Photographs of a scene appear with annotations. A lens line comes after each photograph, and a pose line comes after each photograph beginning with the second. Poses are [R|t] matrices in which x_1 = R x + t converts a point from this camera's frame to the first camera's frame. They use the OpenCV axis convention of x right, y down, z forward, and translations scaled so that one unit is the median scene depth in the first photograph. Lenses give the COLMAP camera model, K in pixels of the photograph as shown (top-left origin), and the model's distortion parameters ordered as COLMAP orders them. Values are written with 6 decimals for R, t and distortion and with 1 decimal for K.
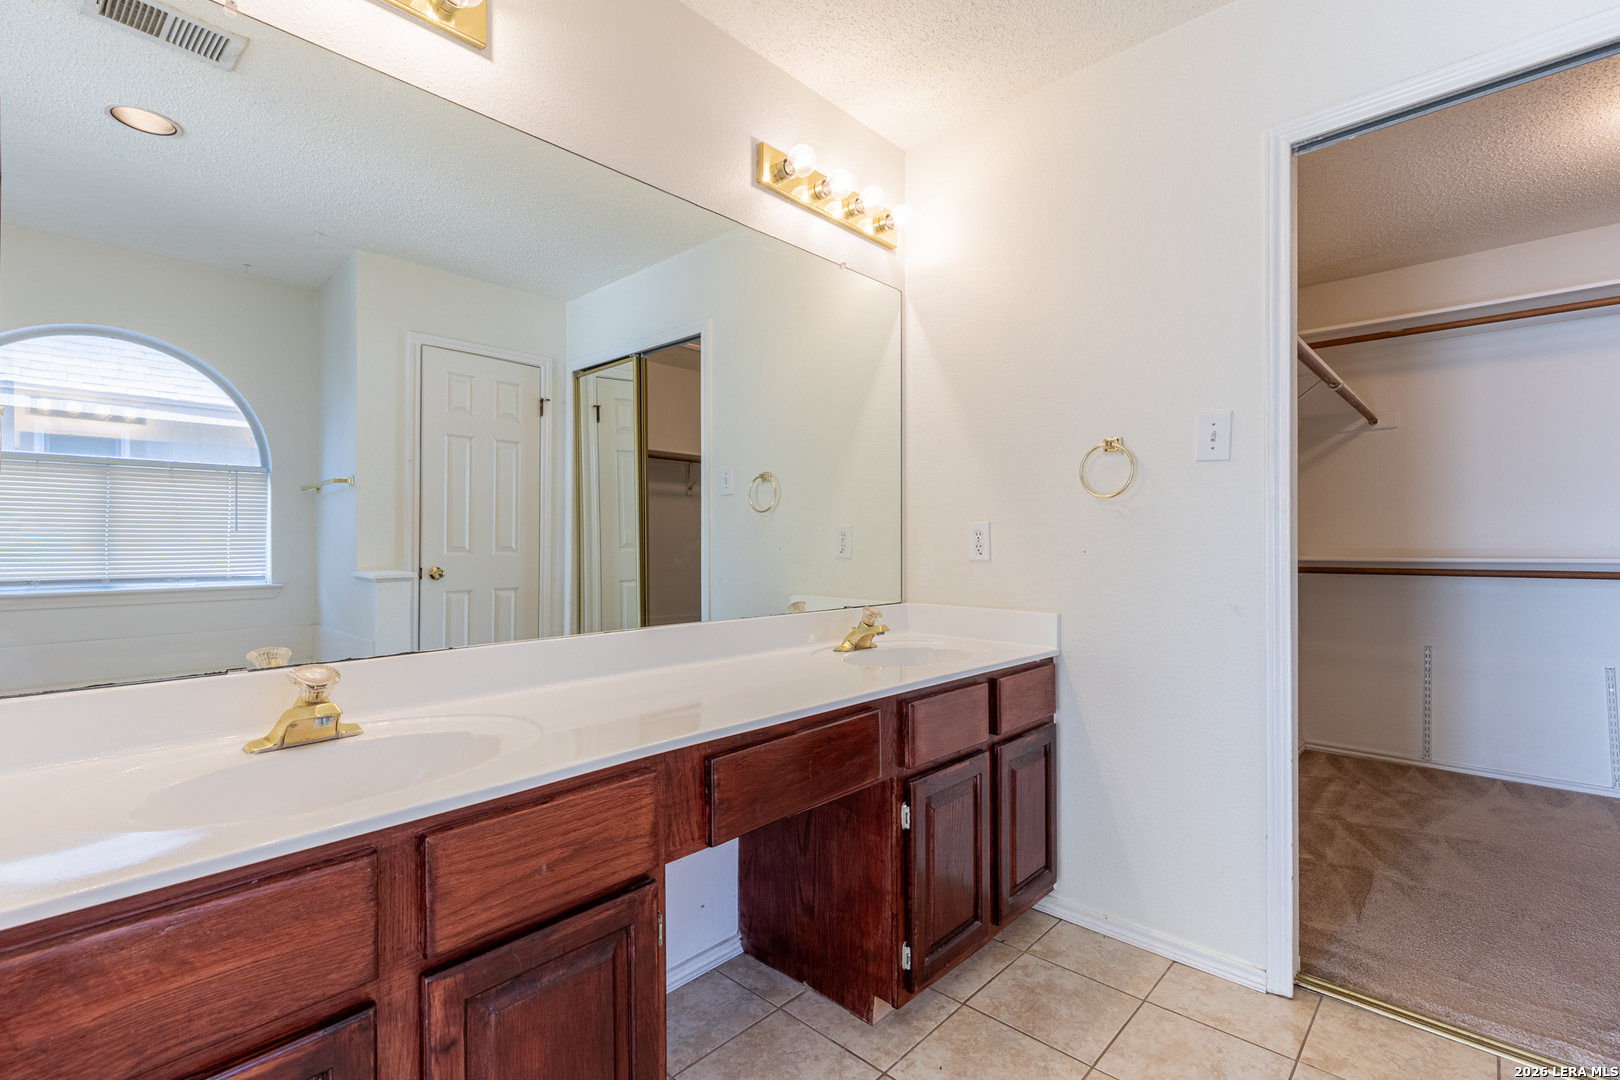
lens RADIAL K [[725.9, 0, 813.5], [0, 725.9, 536.9], [0, 0, 1]] dist [0.006481, -0.000813]
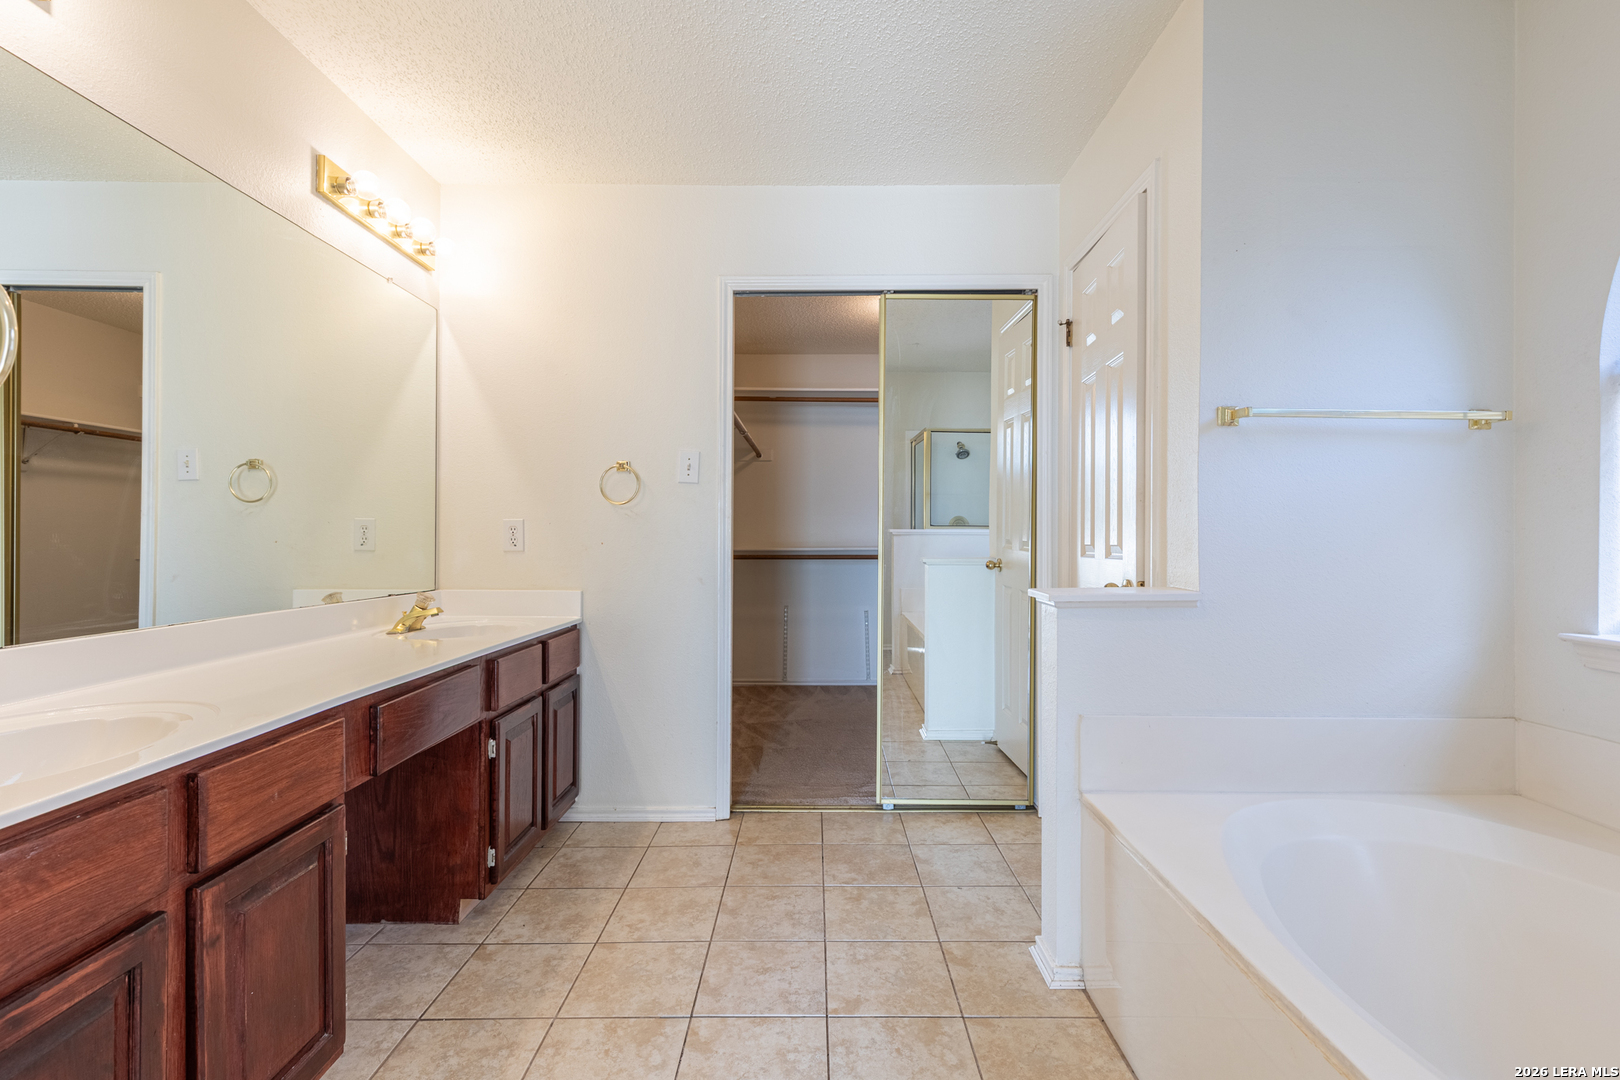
lens RADIAL K [[725.9, 0, 813.5], [0, 725.9, 536.9], [0, 0, 1]] dist [0.006481, -0.000813]
pose [[0.730353, 0.004762, 0.683053, -0.305836], [-0.008753, 0.999959, 0.002388, 0.002069], [-0.683014, -0.007723, 0.730365, -0.294593]]
